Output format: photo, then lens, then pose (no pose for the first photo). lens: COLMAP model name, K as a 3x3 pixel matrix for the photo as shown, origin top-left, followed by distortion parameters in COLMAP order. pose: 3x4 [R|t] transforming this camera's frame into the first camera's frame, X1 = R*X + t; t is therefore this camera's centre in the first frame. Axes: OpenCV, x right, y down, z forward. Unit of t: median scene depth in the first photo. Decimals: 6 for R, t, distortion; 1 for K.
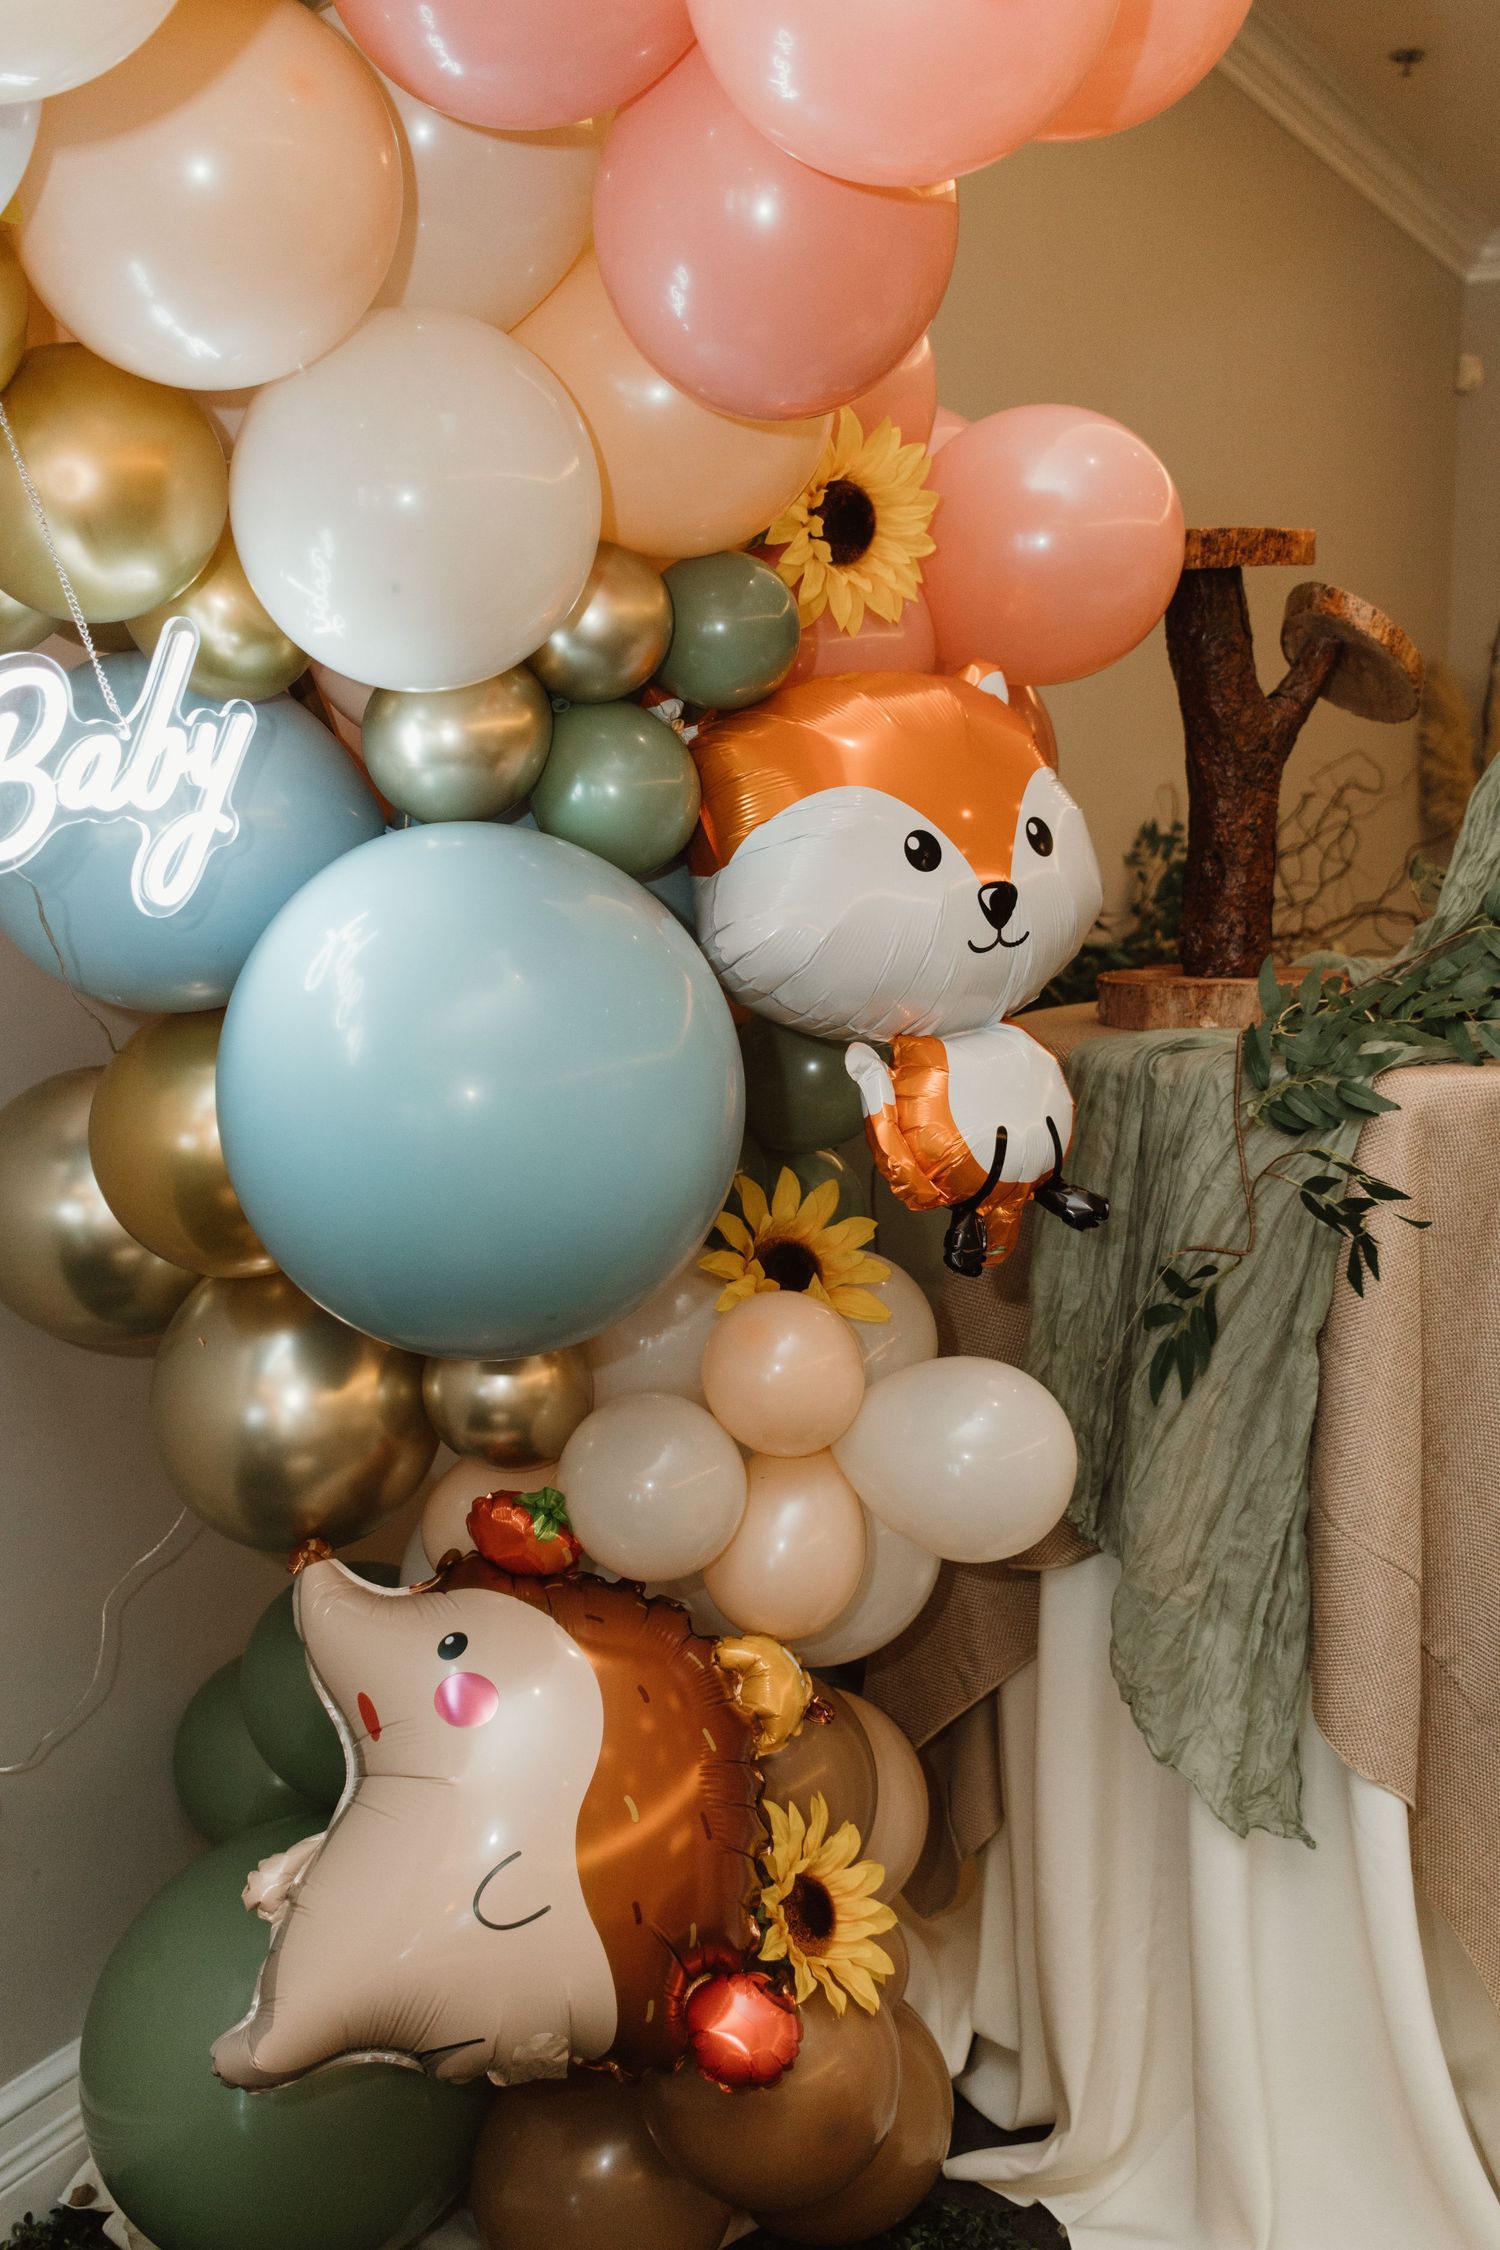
lens RADIAL K [[2453.1, 0, 754.2], [0, 2453.1, 1078.2], [0, 0, 1]] dist [0.061356, -0.004802]
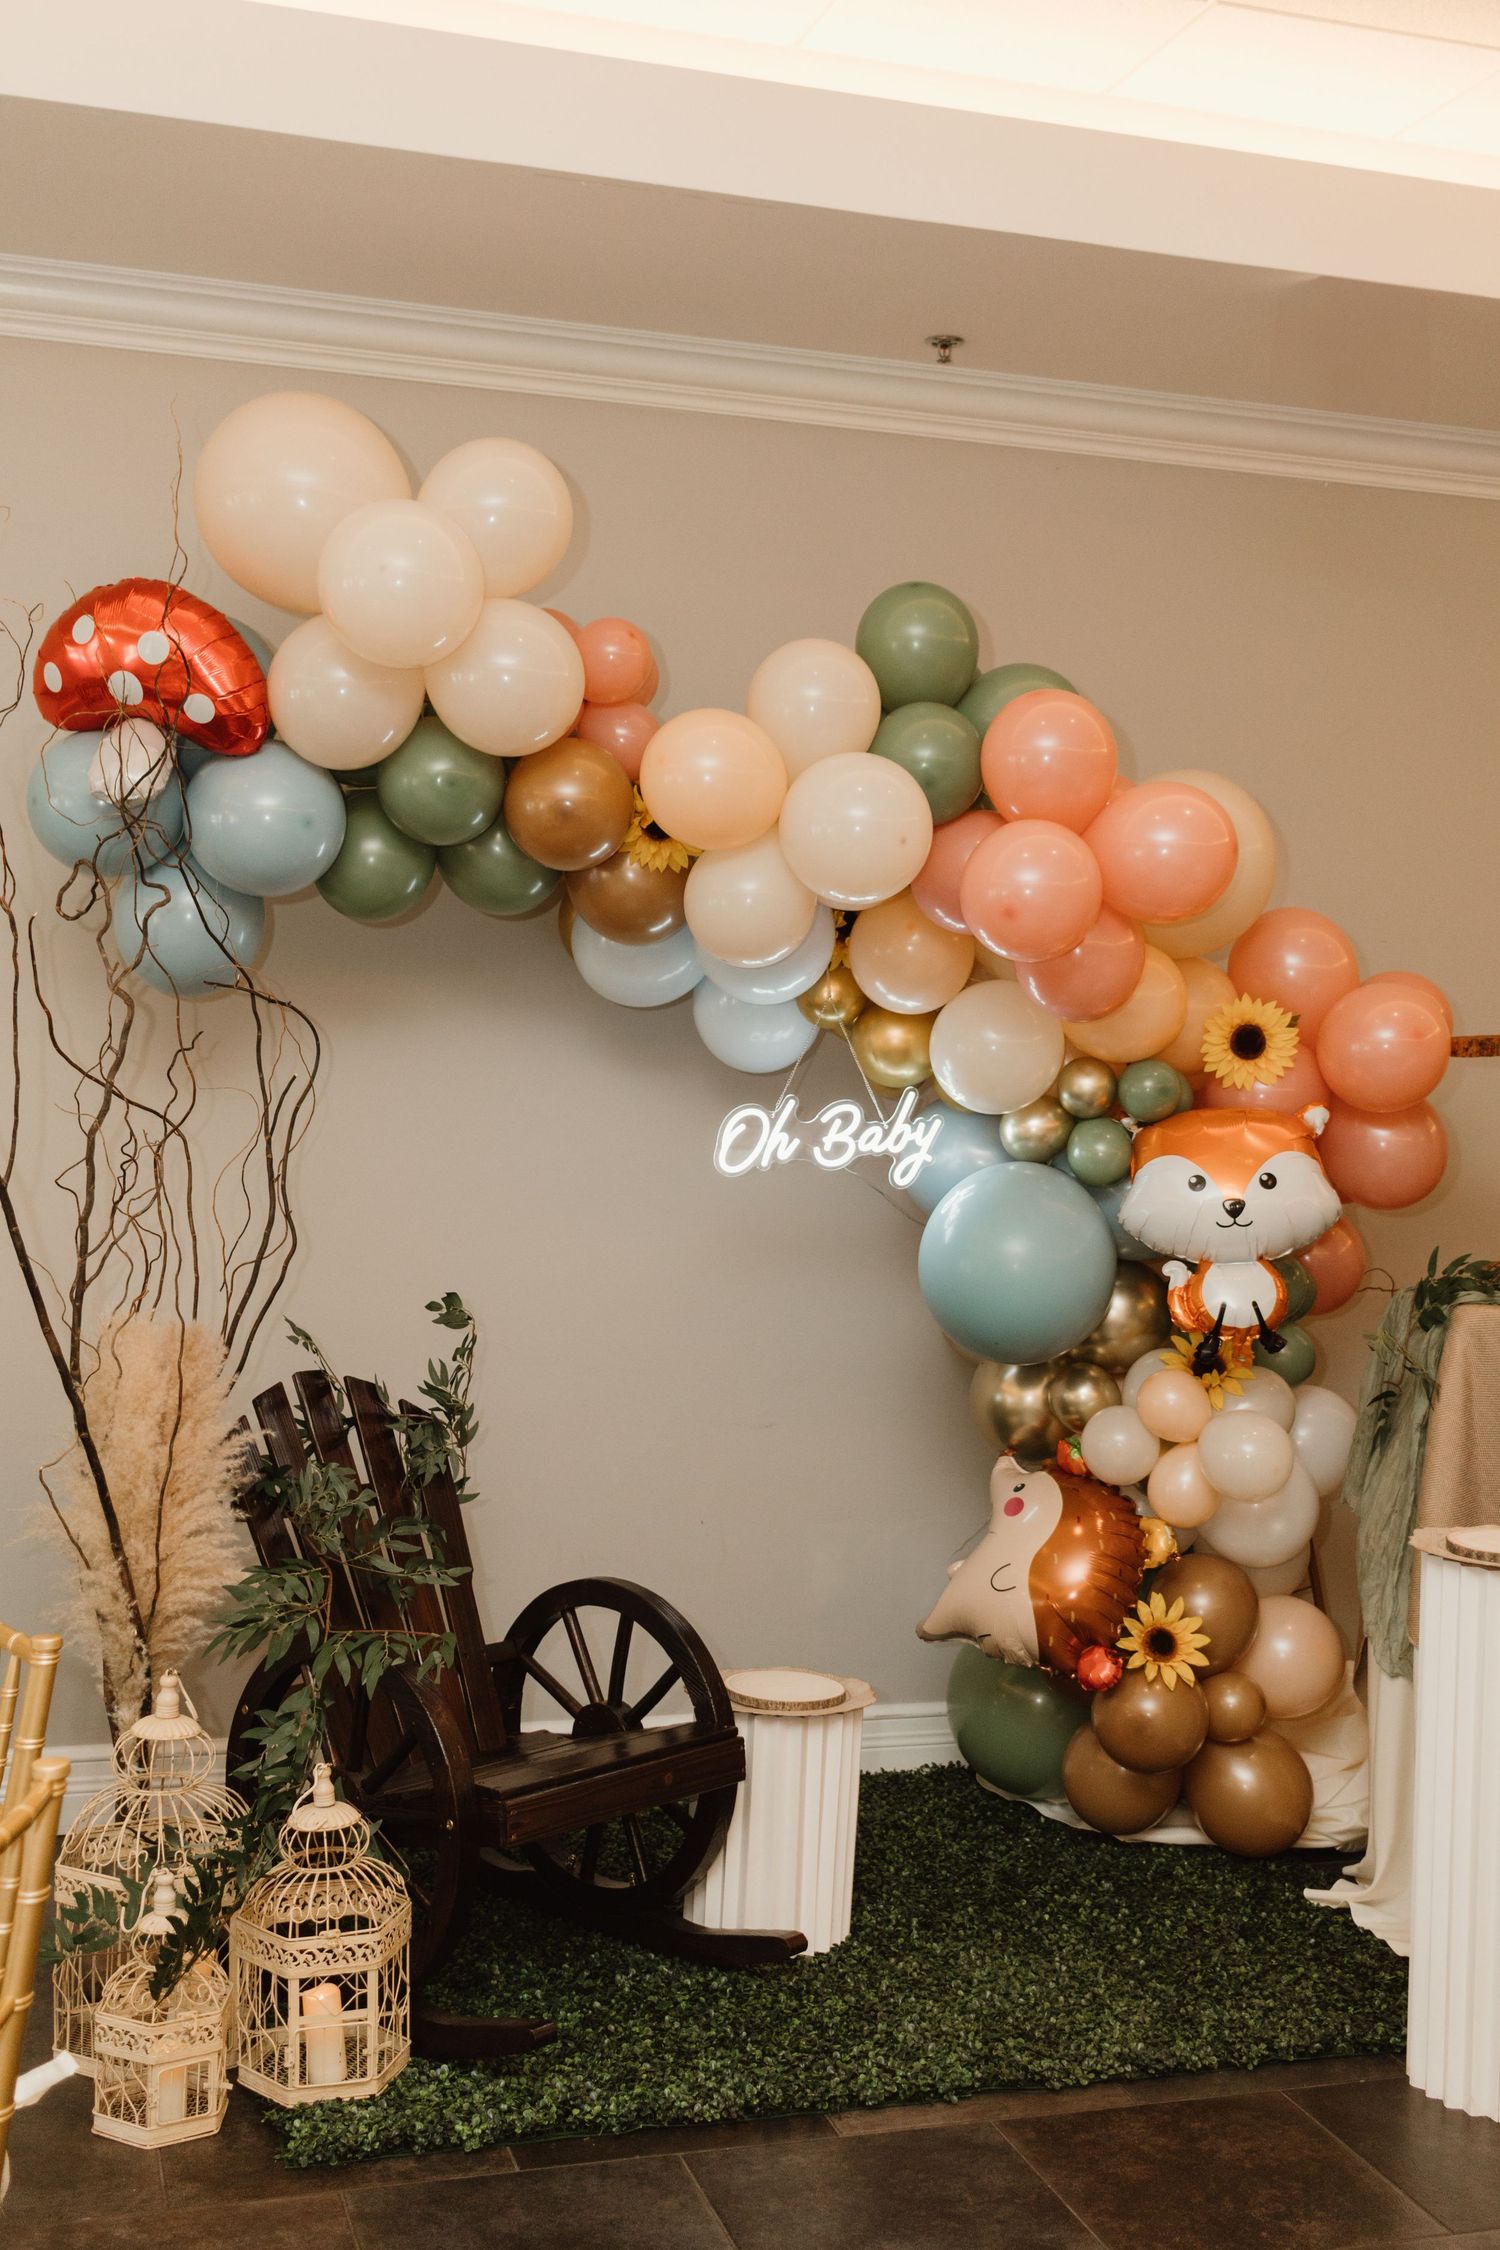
lens RADIAL K [[2453.1, 0, 754.2], [0, 2453.1, 1078.2], [0, 0, 1]] dist [0.061356, -0.004802]
pose [[0.711941, 0.027193, -0.701713, 1.428490], [-0.116917, 0.989893, -0.080261, 0.049784], [0.692438, 0.139184, 0.707925, -1.018109]]
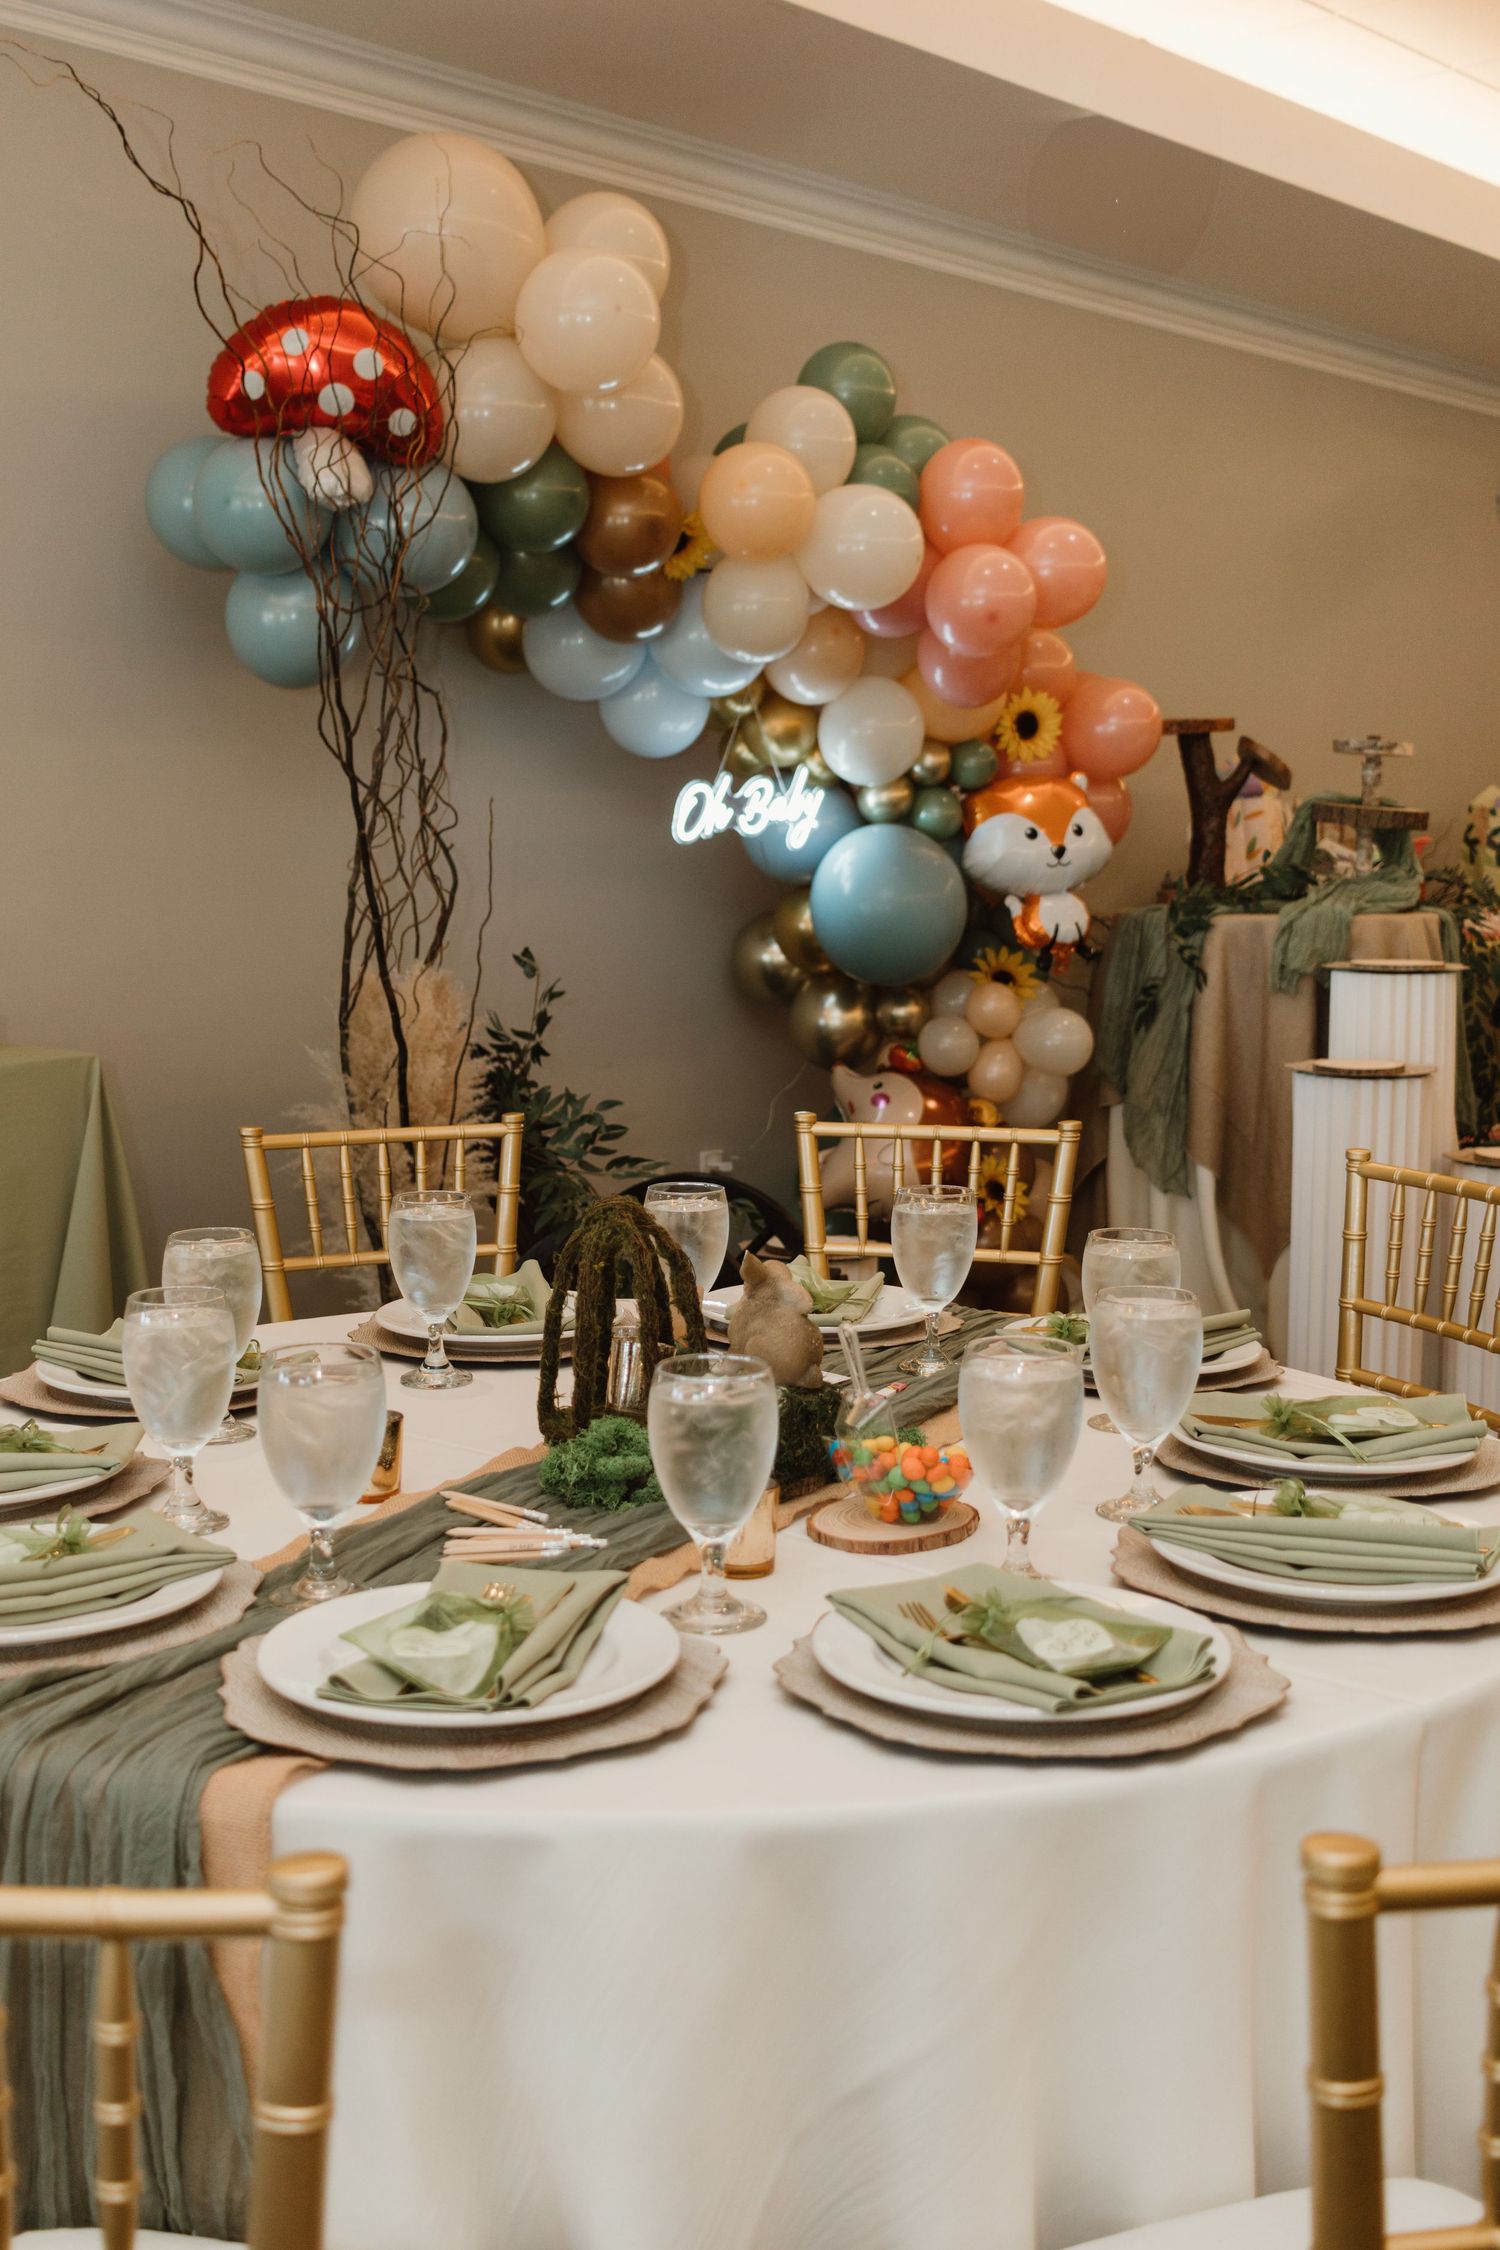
lens RADIAL K [[2453.1, 0, 754.2], [0, 2453.1, 1078.2], [0, 0, 1]] dist [0.061356, -0.004802]
pose [[0.962502, 0.030163, -0.269591, 0.569705], [-0.035342, 0.999272, -0.014379, 0.270440], [0.268961, 0.023368, 0.962867, -2.061636]]
